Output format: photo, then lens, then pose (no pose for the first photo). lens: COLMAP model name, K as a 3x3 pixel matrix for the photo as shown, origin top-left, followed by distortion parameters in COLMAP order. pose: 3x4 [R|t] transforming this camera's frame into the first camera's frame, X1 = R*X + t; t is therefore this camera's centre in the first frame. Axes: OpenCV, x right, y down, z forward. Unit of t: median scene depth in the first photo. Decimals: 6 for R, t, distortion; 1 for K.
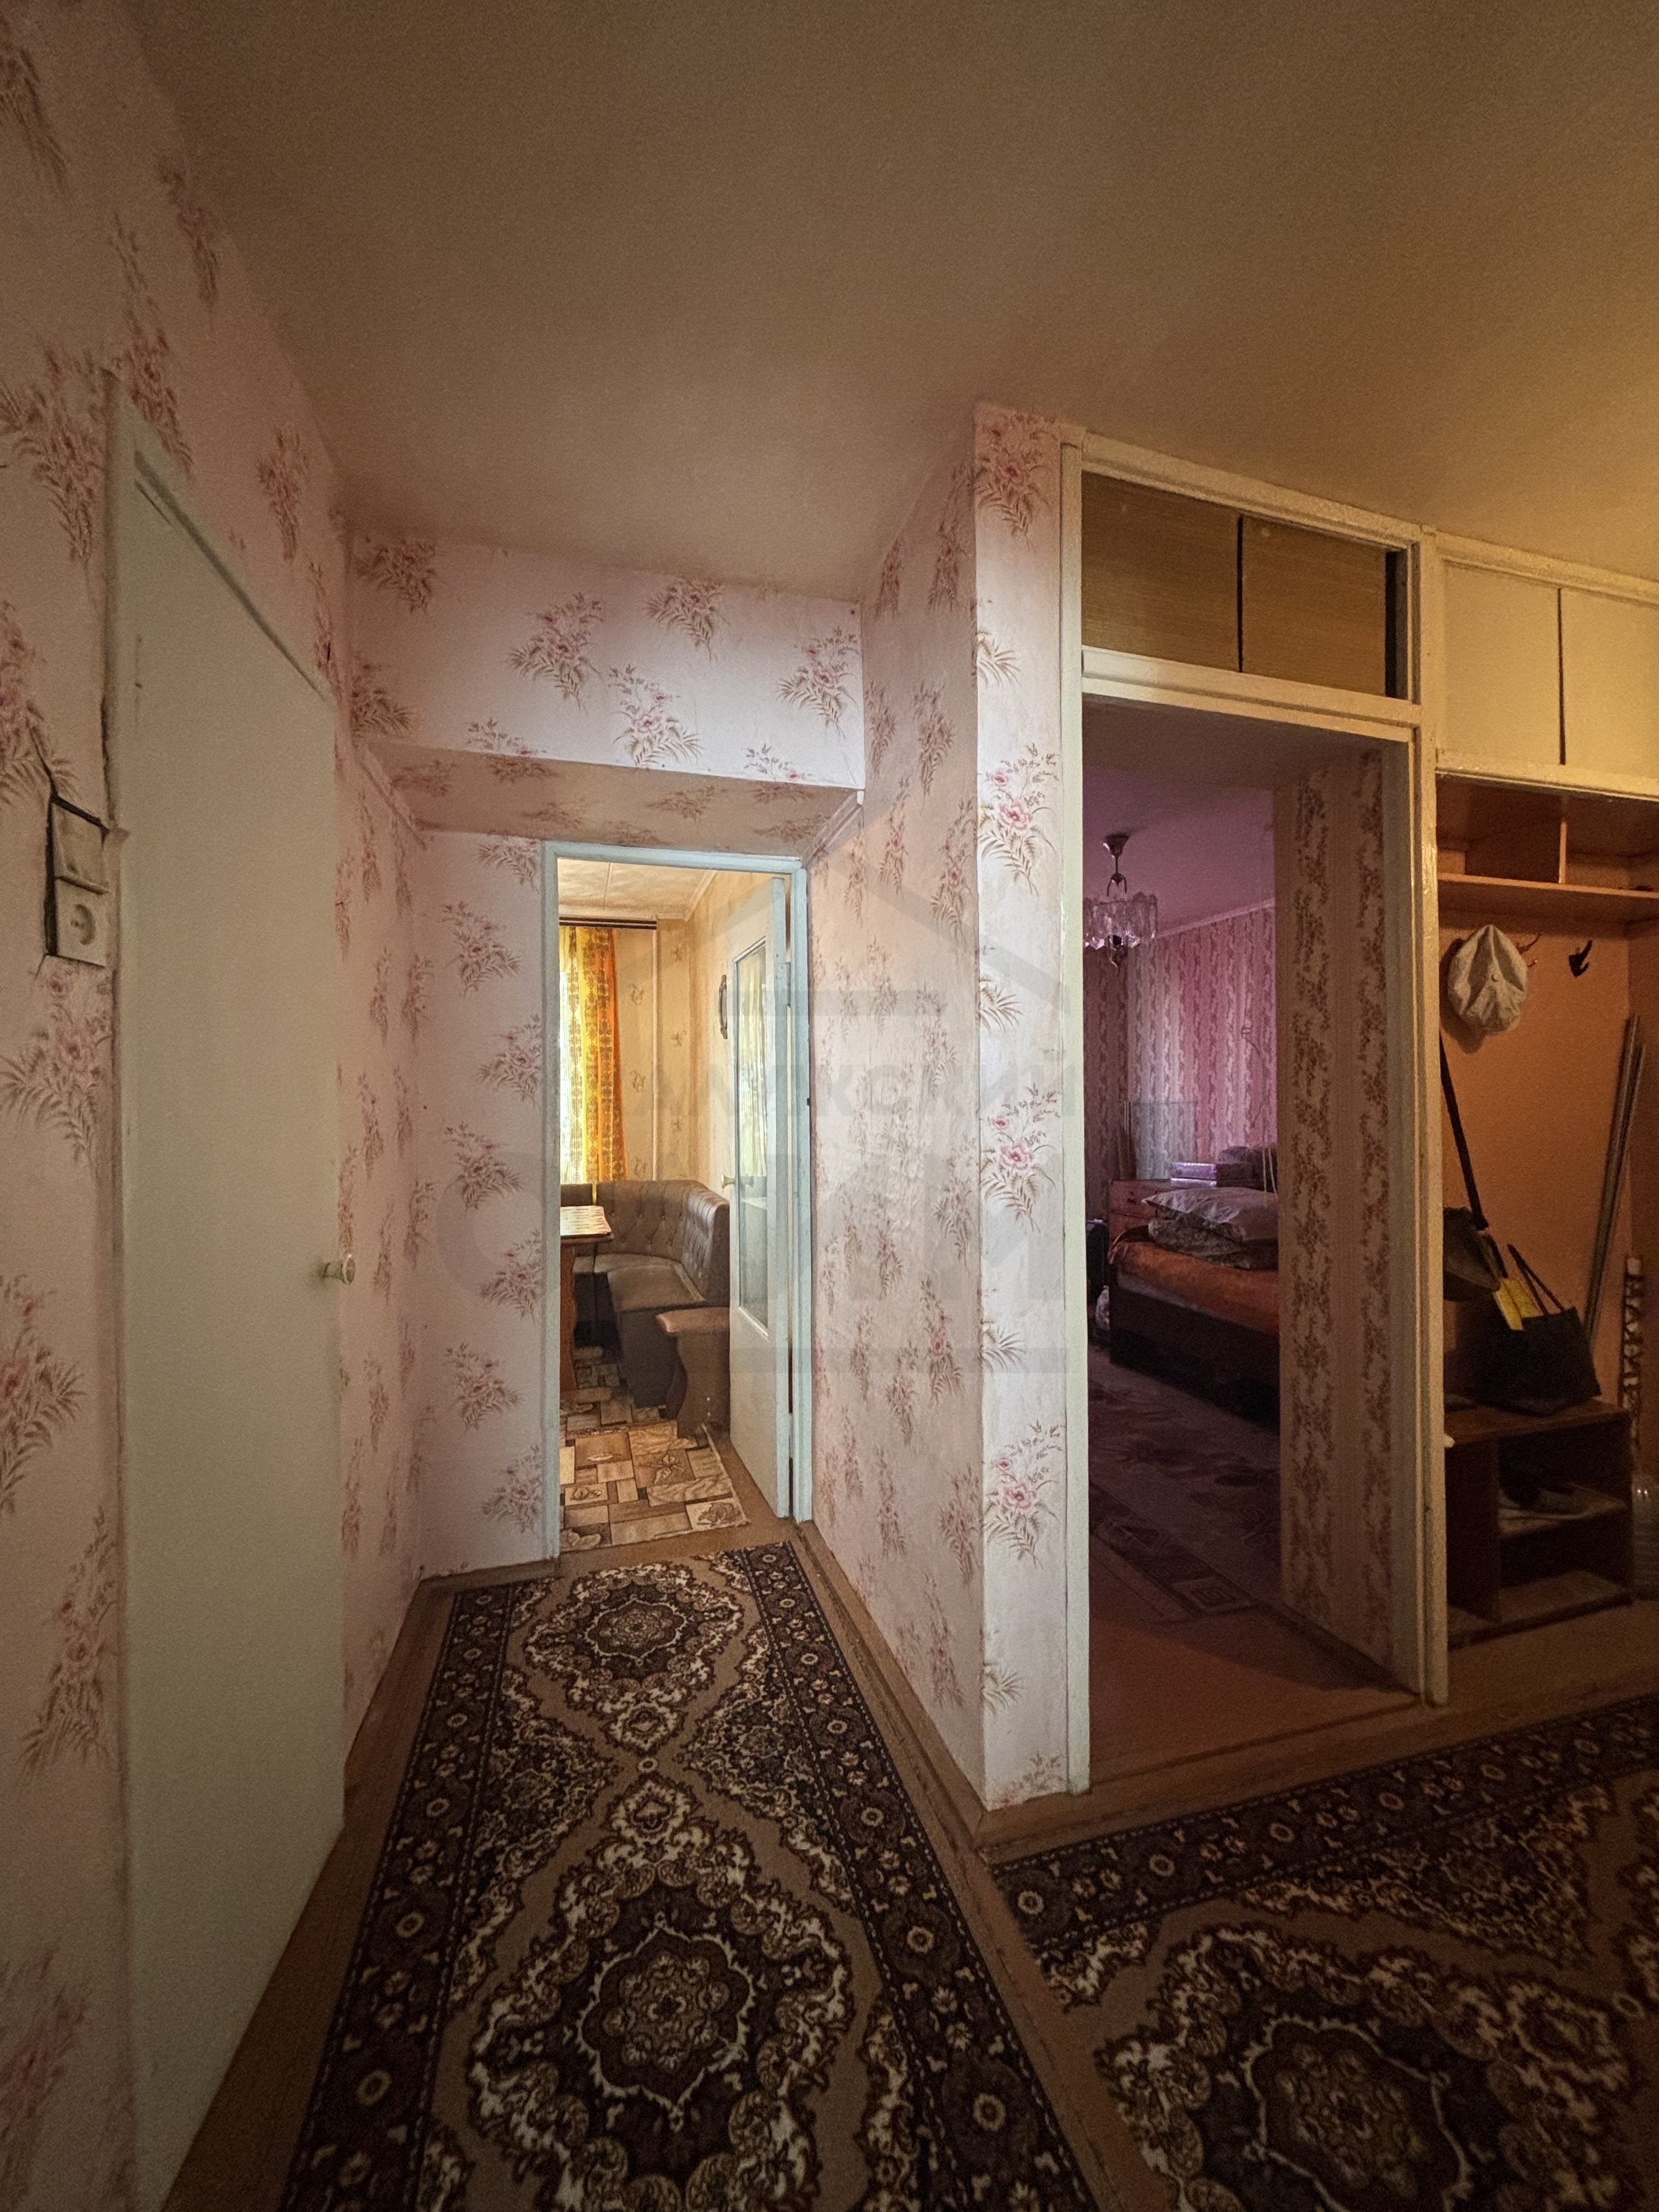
lens RADIAL K [[890.4, 0, 829.0], [0, 890.4, 1118.8], [0, 0, 1]] dist [-0.001006, 0.000333]
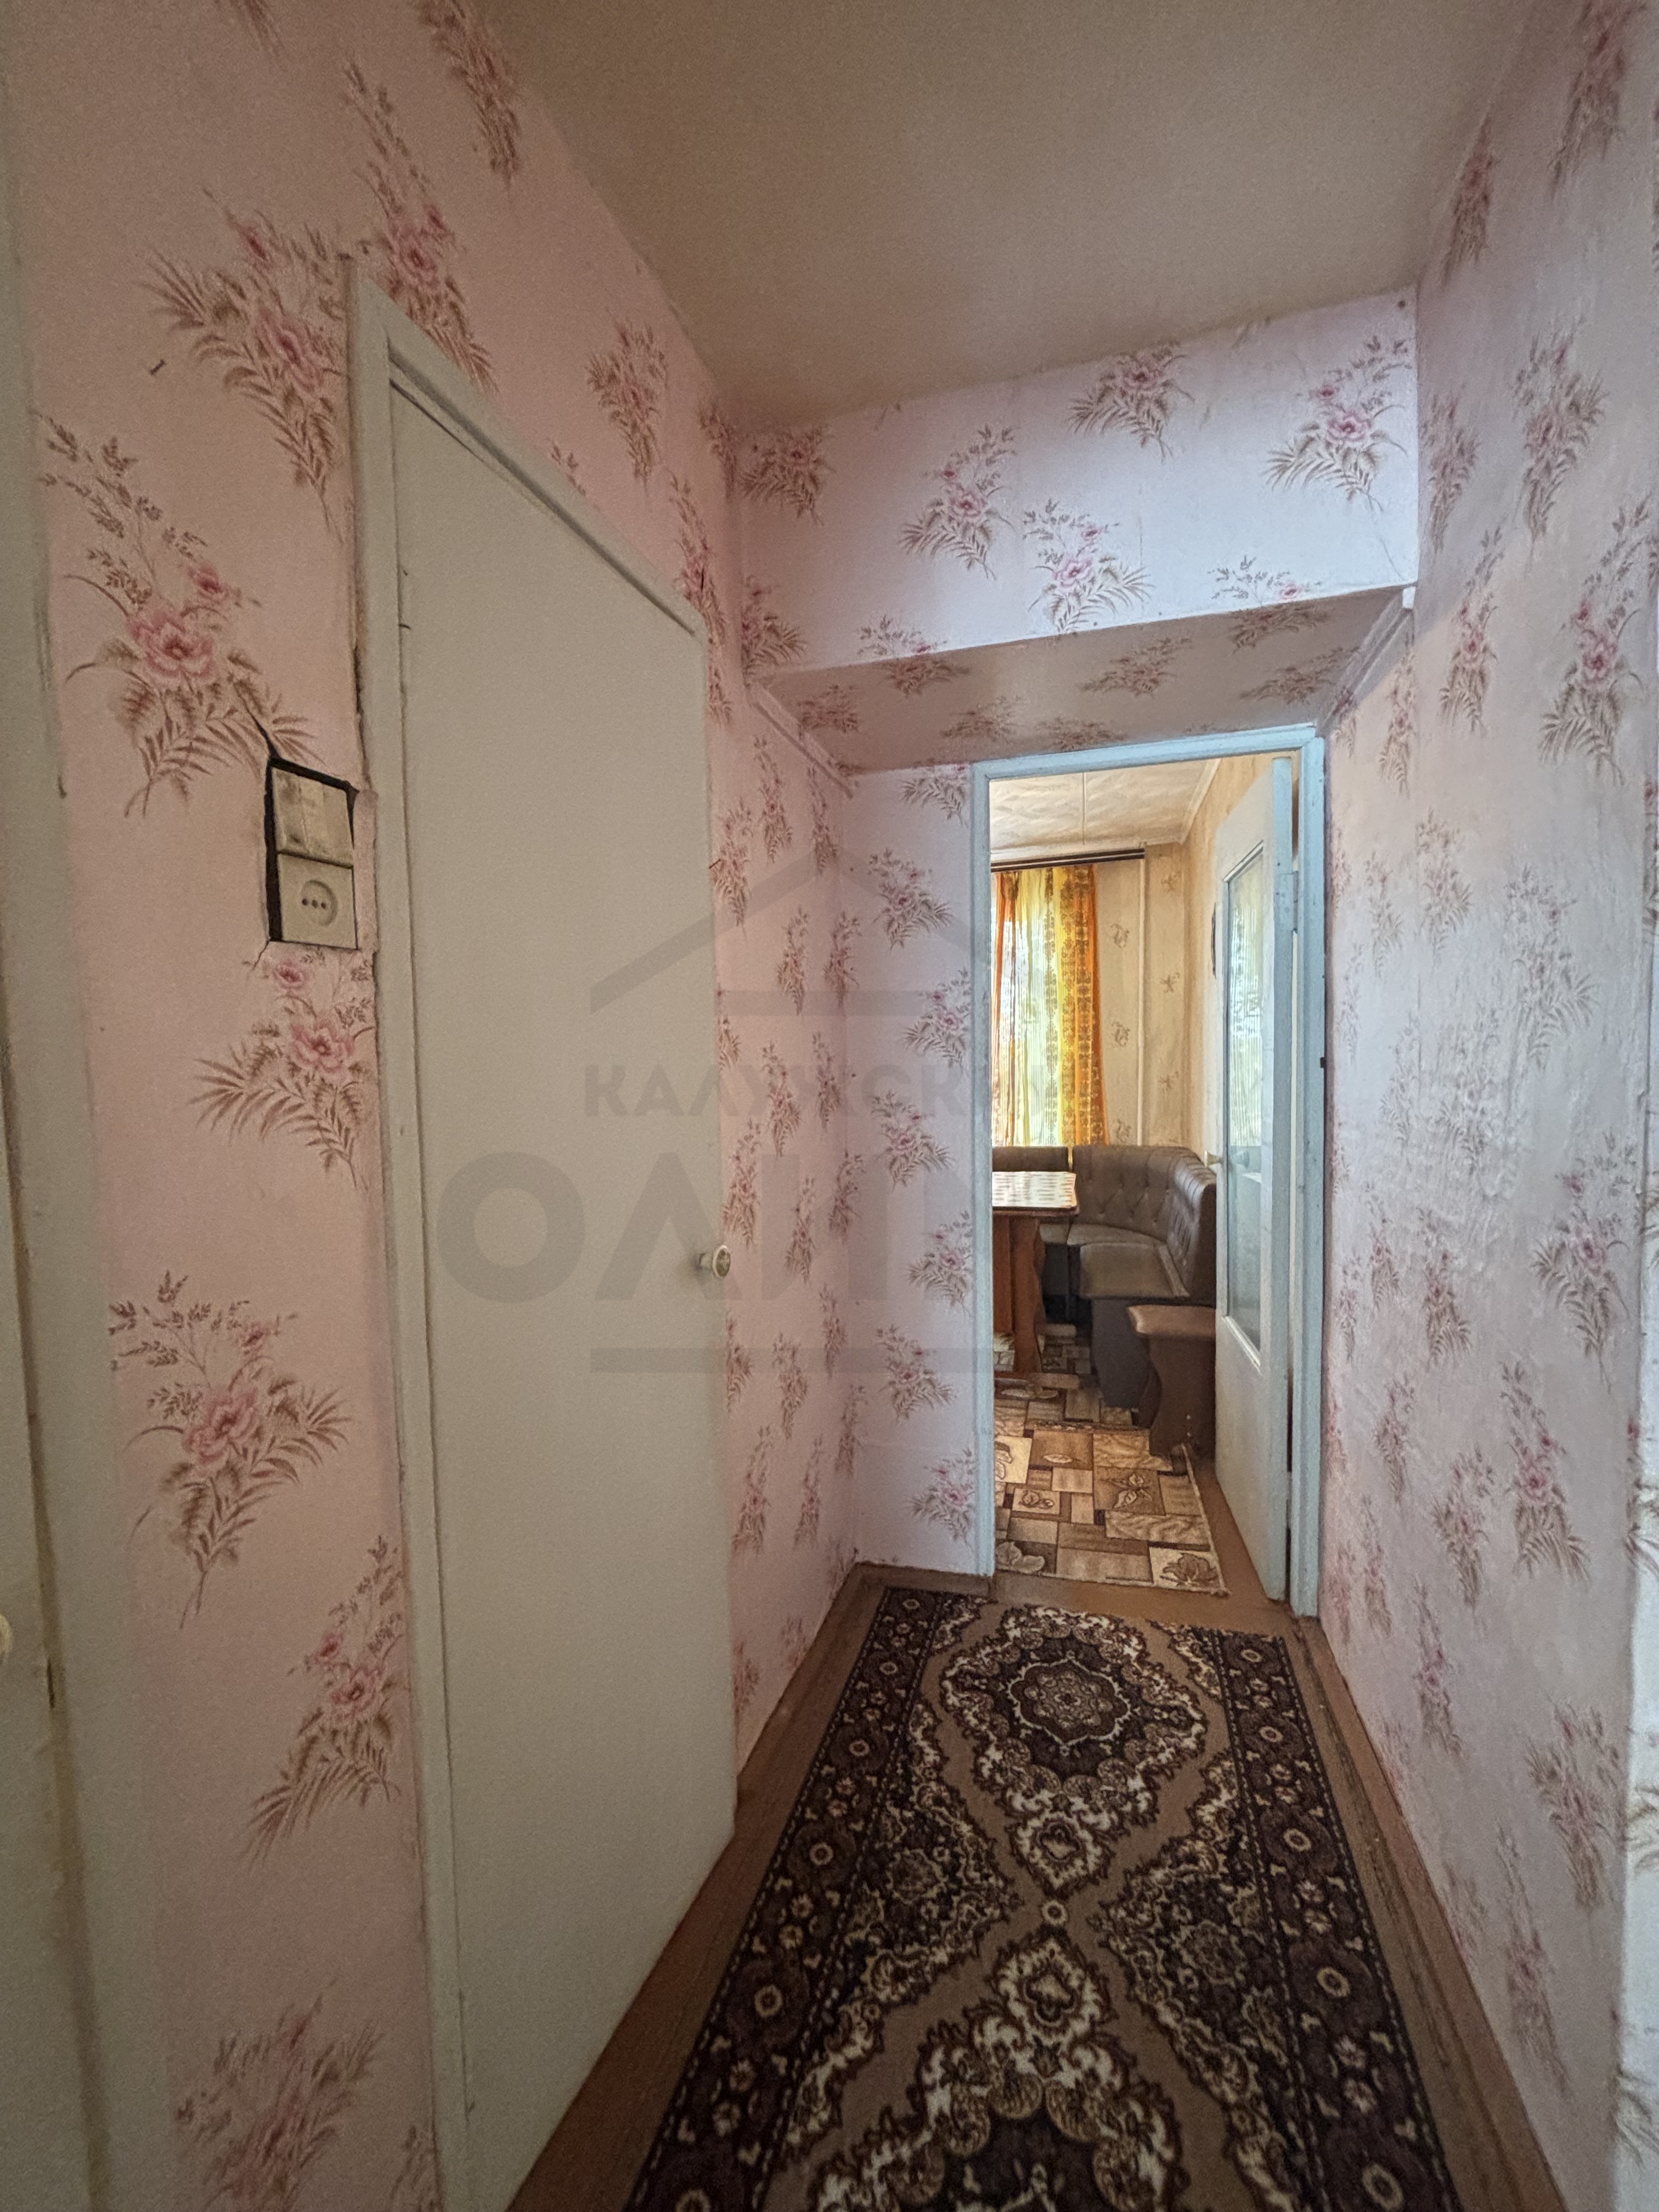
lens RADIAL K [[890.4, 0, 829.3], [0, 890.4, 1113.5], [0, 0, 1]] dist [-0.001006, 0.000333]
pose [[0.848314, 0.018017, -0.529187, 0.028083], [0.008671, 0.998814, 0.047906, -0.020853], [0.529423, -0.045228, 0.847152, 0.221738]]
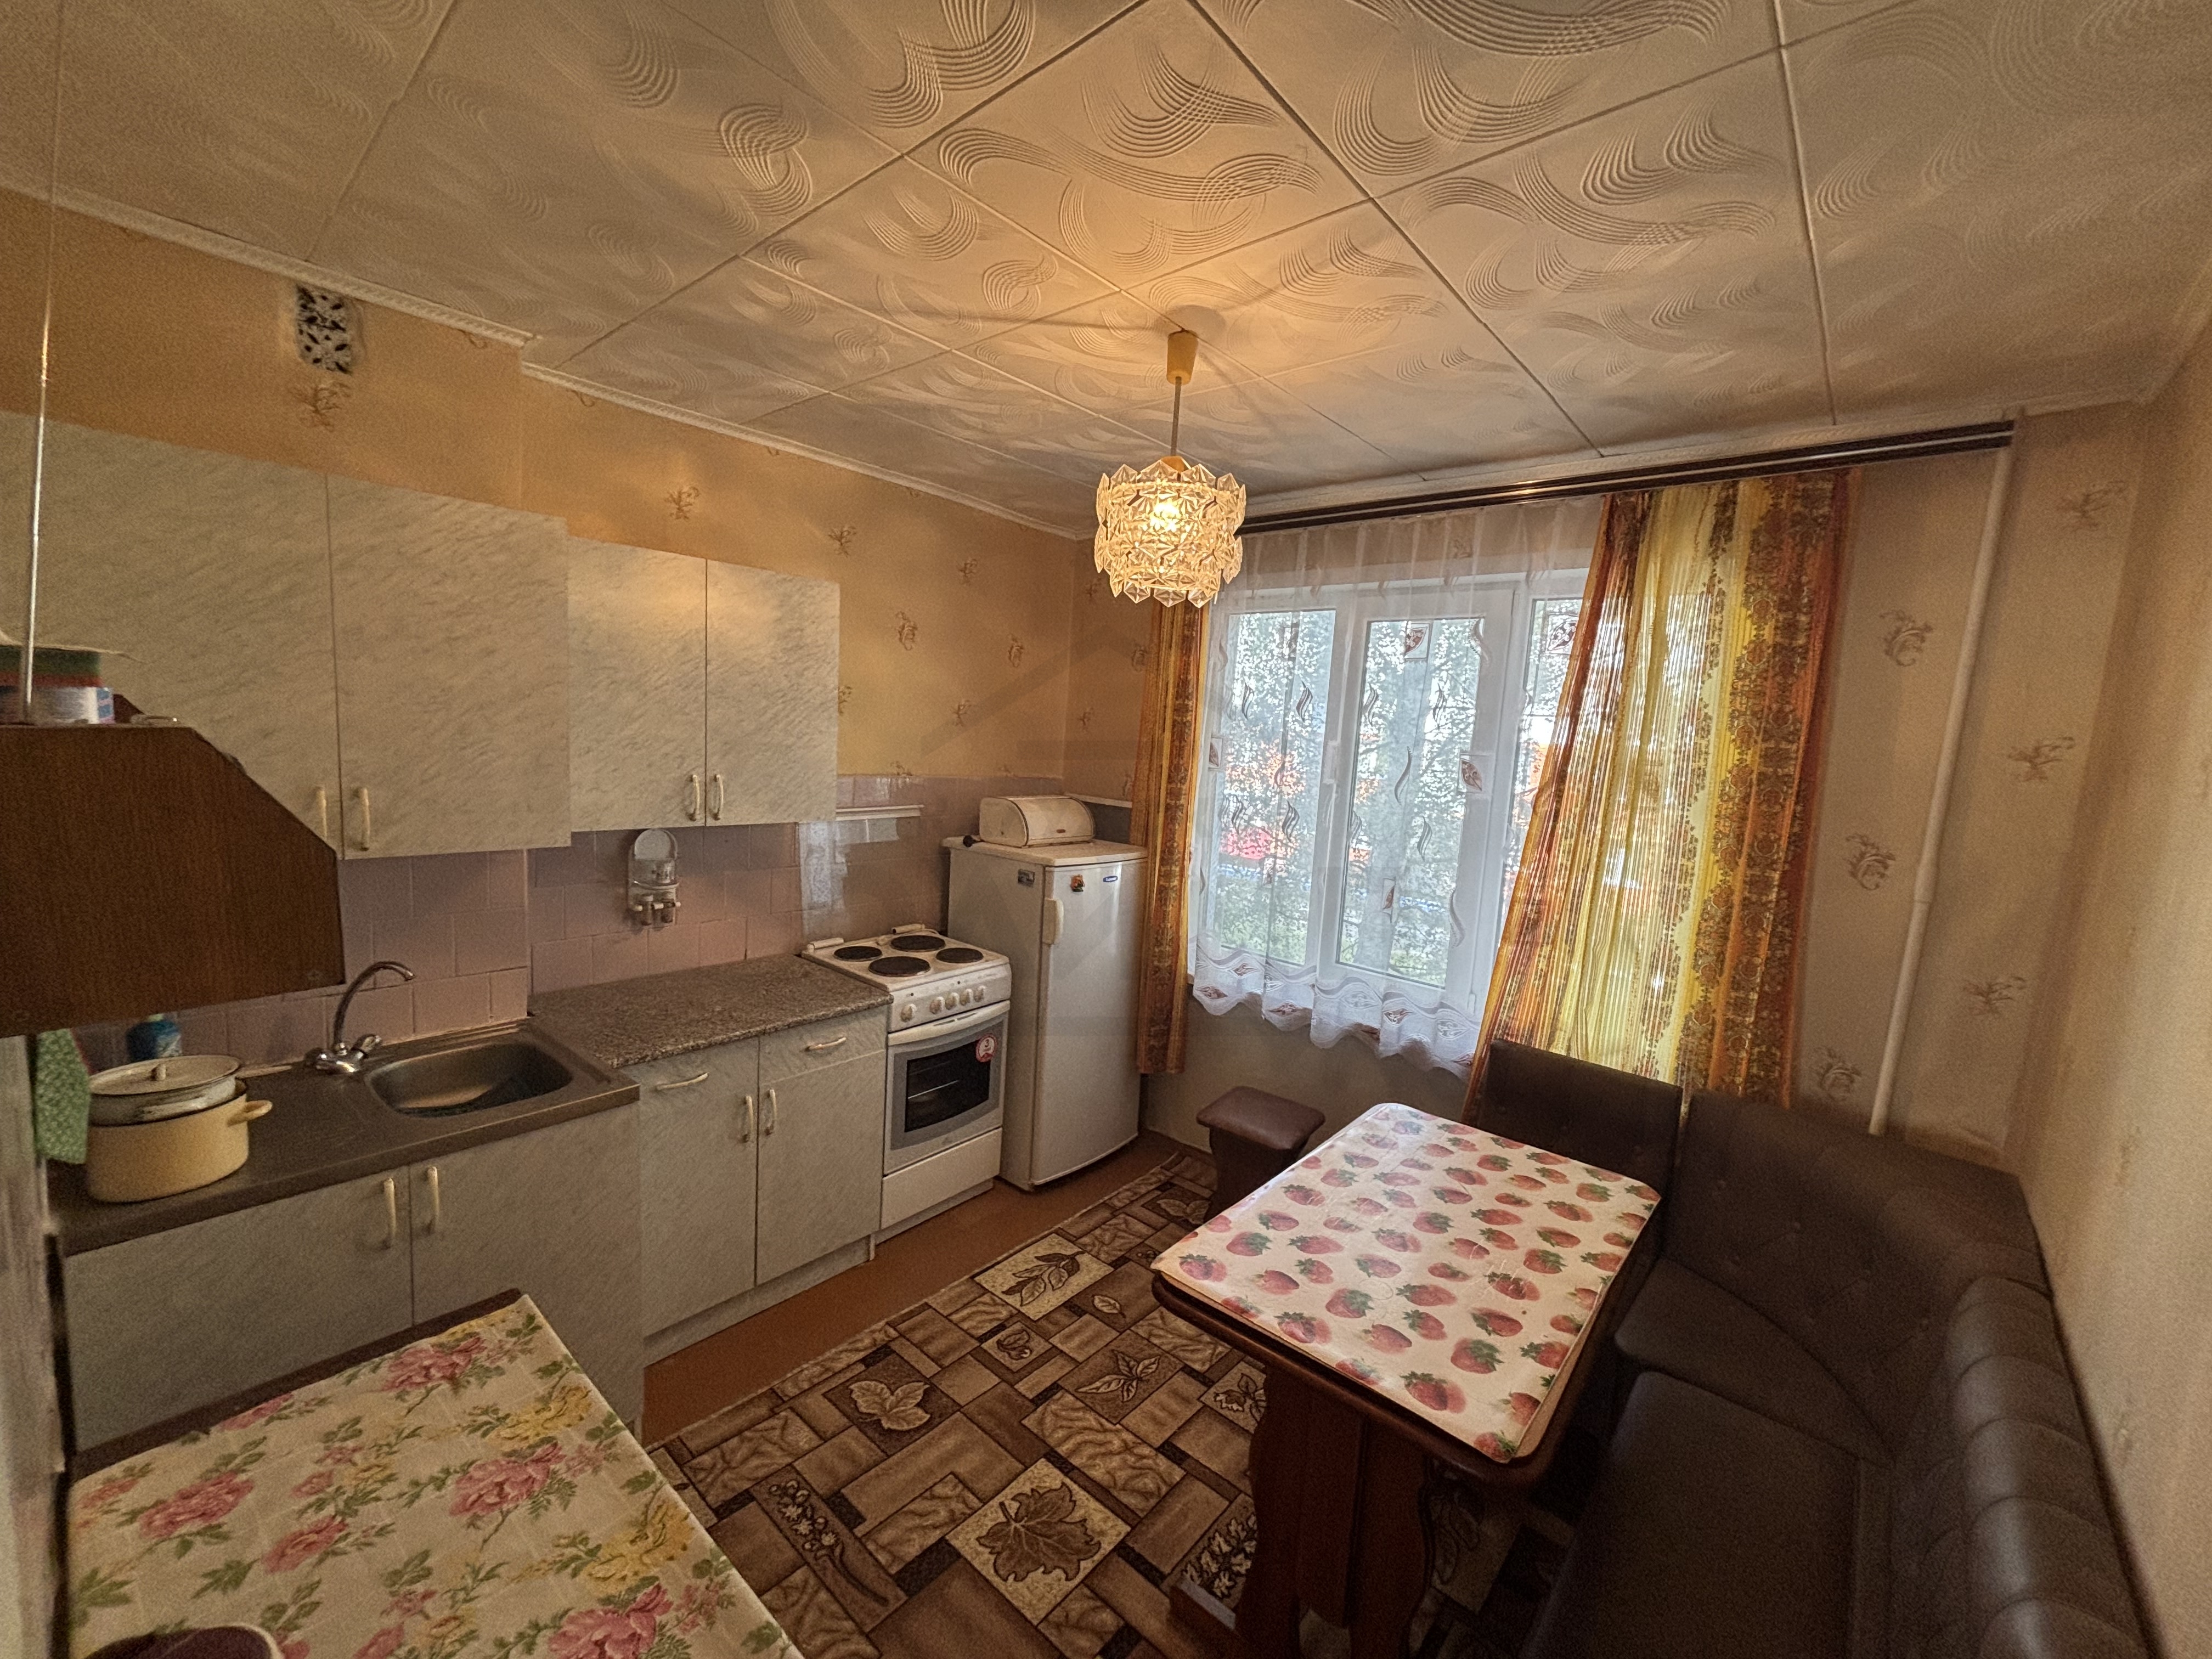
lens RADIAL K [[890.4, 0, 1099.6], [0, 890.4, 829.3], [0, 0, 1]] dist [-0.001006, 0.000333]
pose [[0.527364, 0.149854, -0.836320, 0.373694], [-0.077769, 0.988705, 0.128120, -0.218885], [0.846073, -0.002526, 0.533061, 1.576954]]
